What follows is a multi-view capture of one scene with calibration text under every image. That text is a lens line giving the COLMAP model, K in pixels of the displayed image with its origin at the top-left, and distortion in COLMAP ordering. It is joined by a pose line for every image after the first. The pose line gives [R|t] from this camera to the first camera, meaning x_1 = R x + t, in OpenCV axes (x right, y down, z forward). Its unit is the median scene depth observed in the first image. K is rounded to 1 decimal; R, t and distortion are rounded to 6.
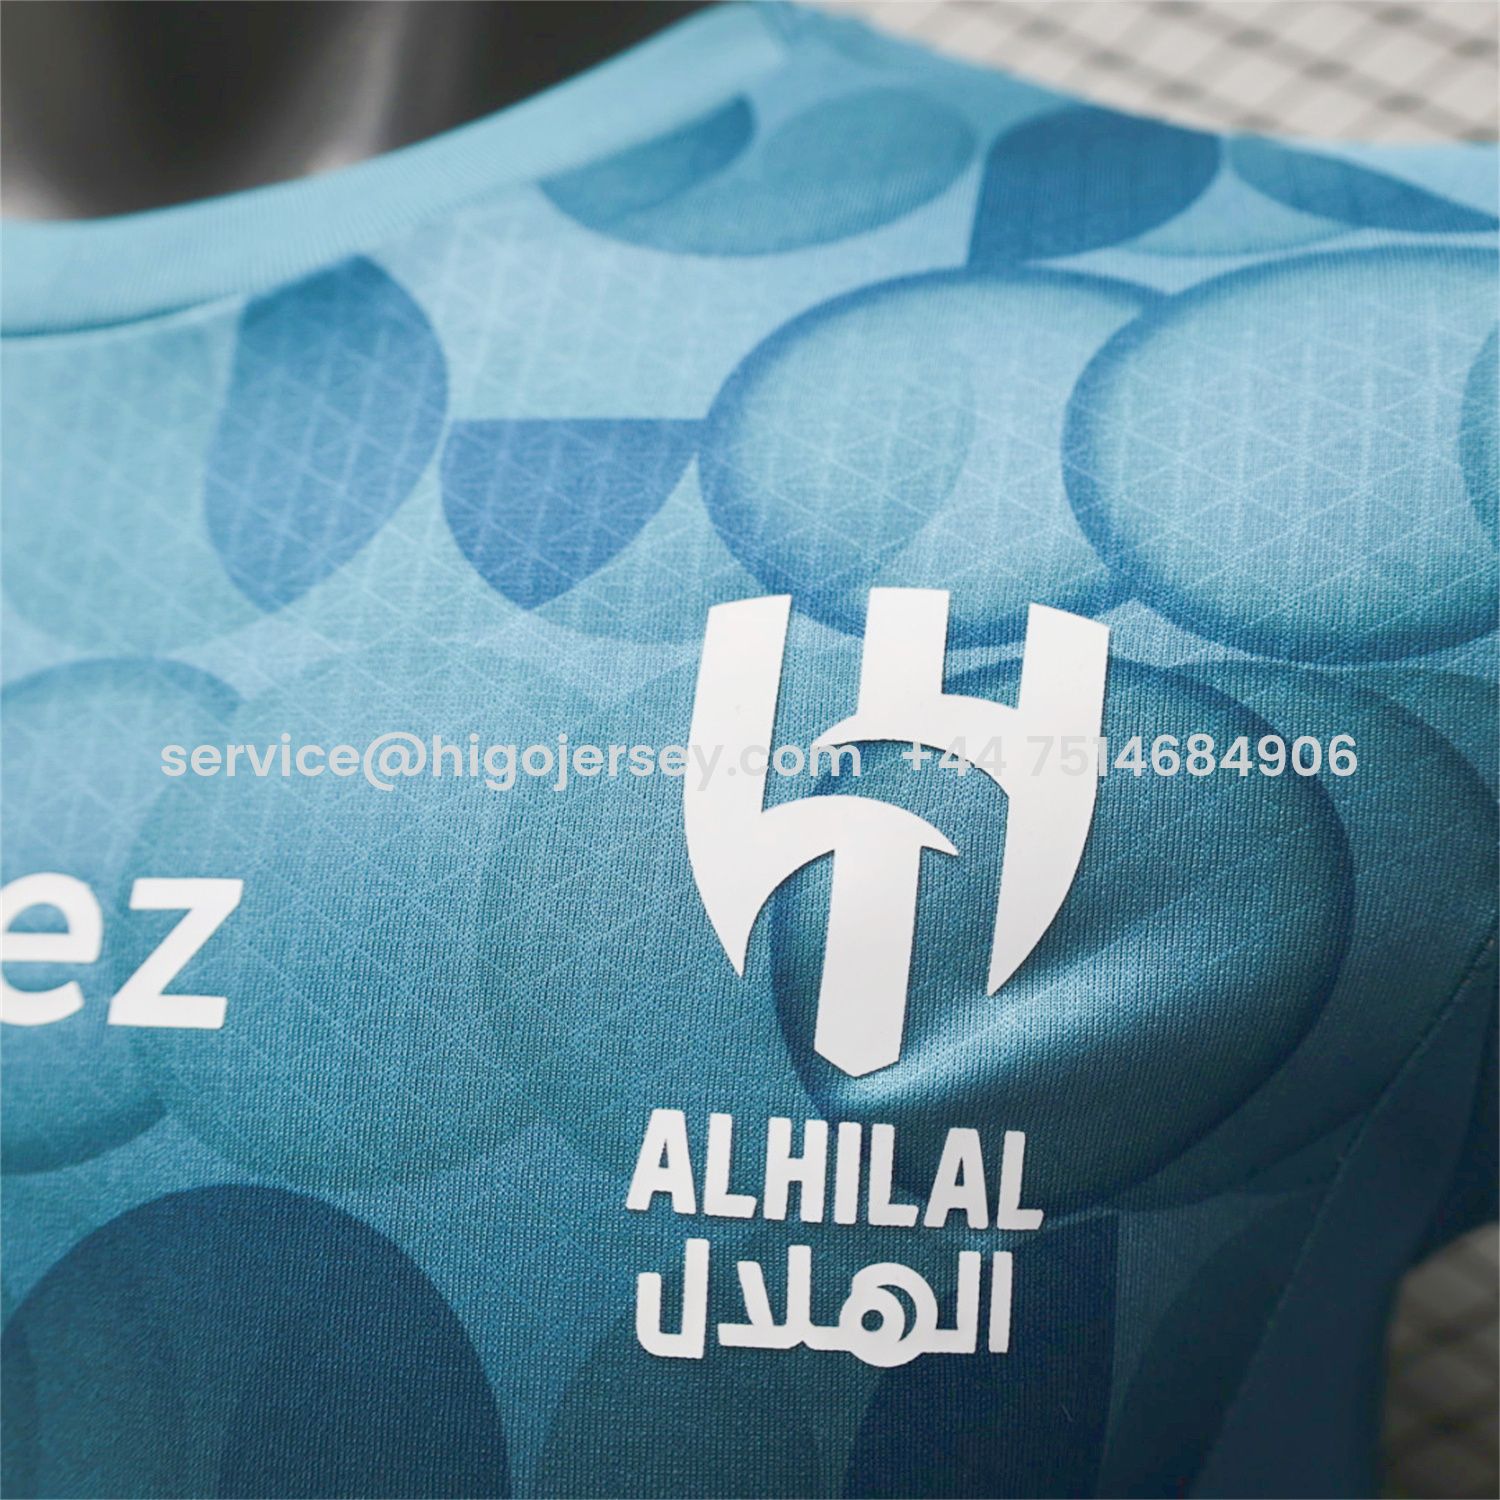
lens RADIAL K [[2082.0, 0, 749.6], [0, 2082.0, 743.6], [0, 0, 1]] dist [-0.007590, 0.000000]
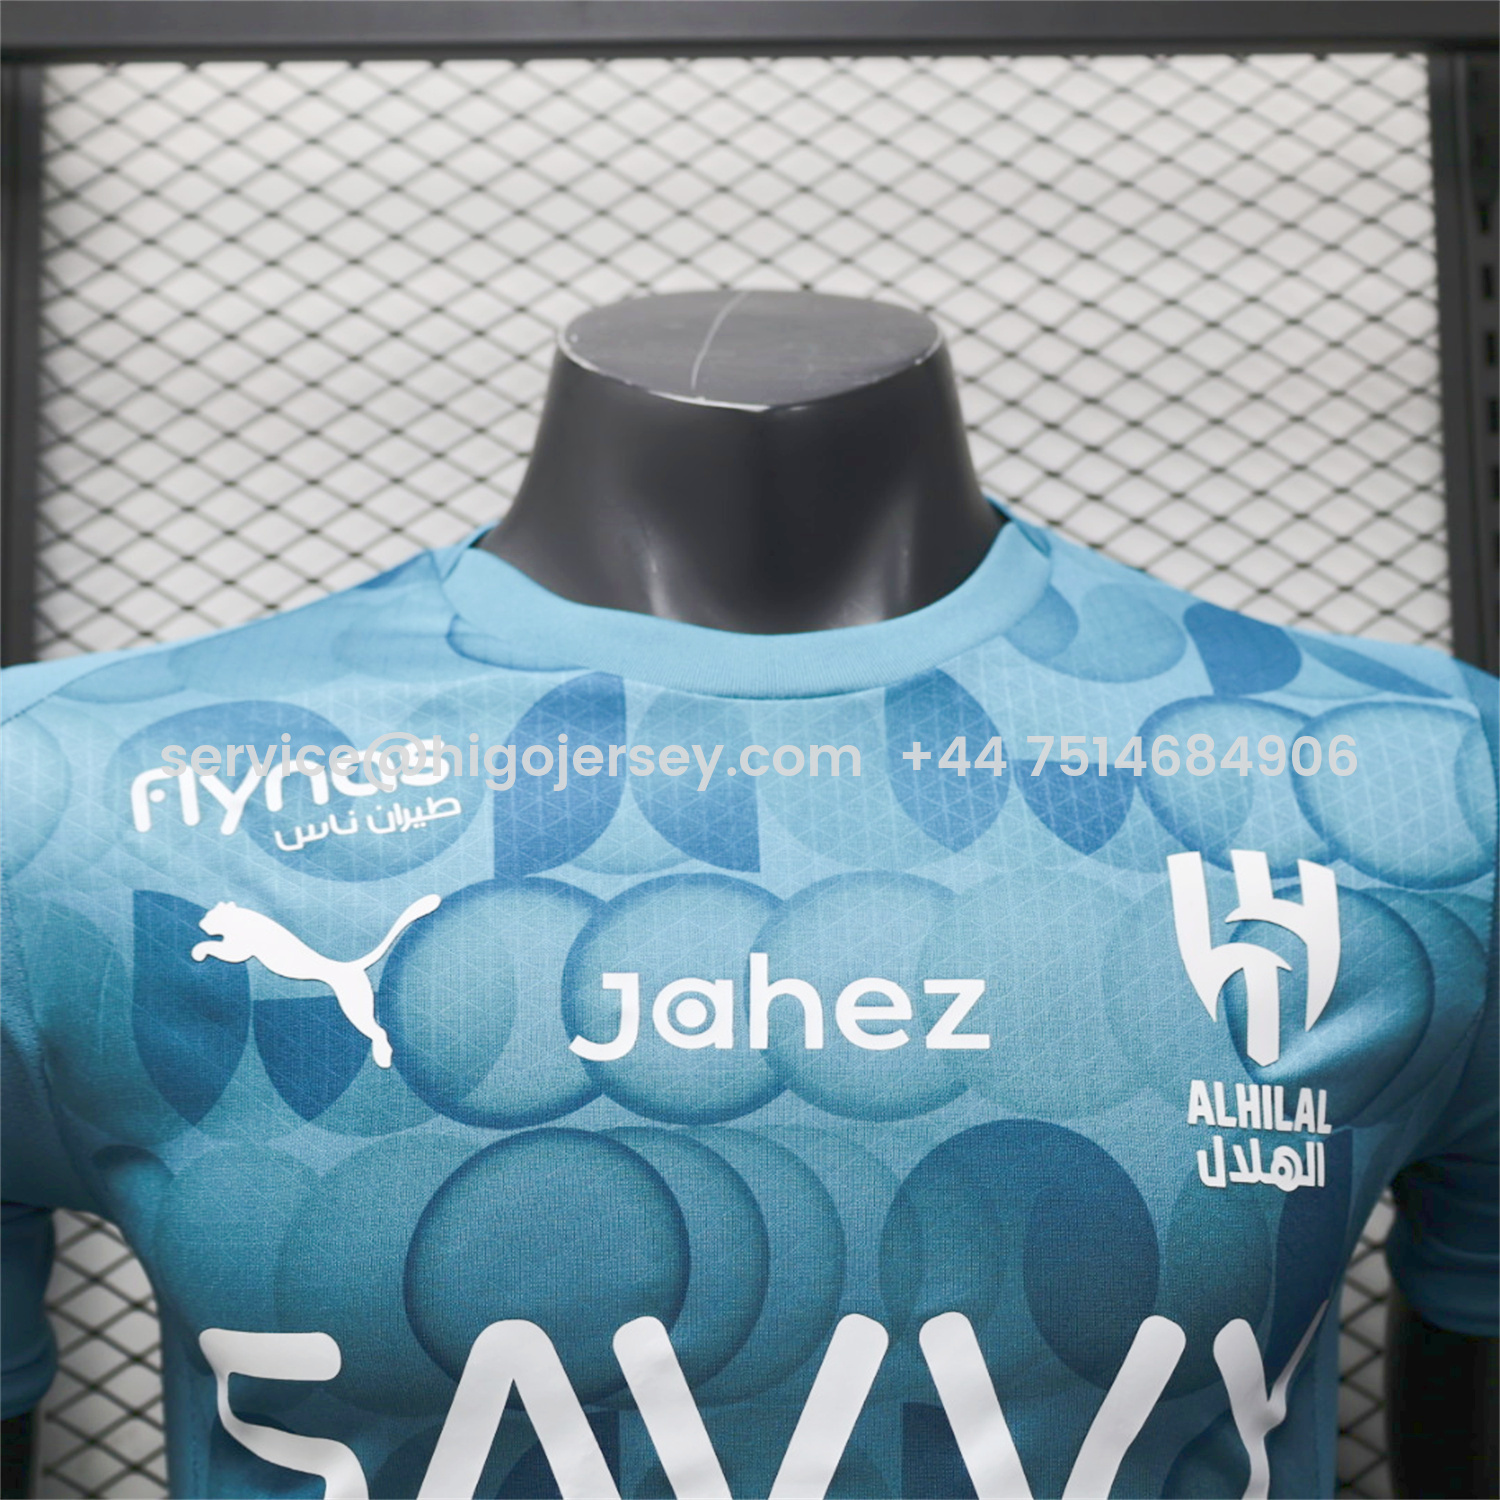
lens RADIAL K [[2082.0, 0, 758.9], [0, 2082.0, 752.4], [0, 0, 1]] dist [-0.007590, 0.000000]
pose [[0.939849, 0.046736, 0.338378, -1.206635], [-0.013655, 0.994945, -0.099492, 0.050541], [-0.341317, 0.088887, 0.935736, -0.935216]]
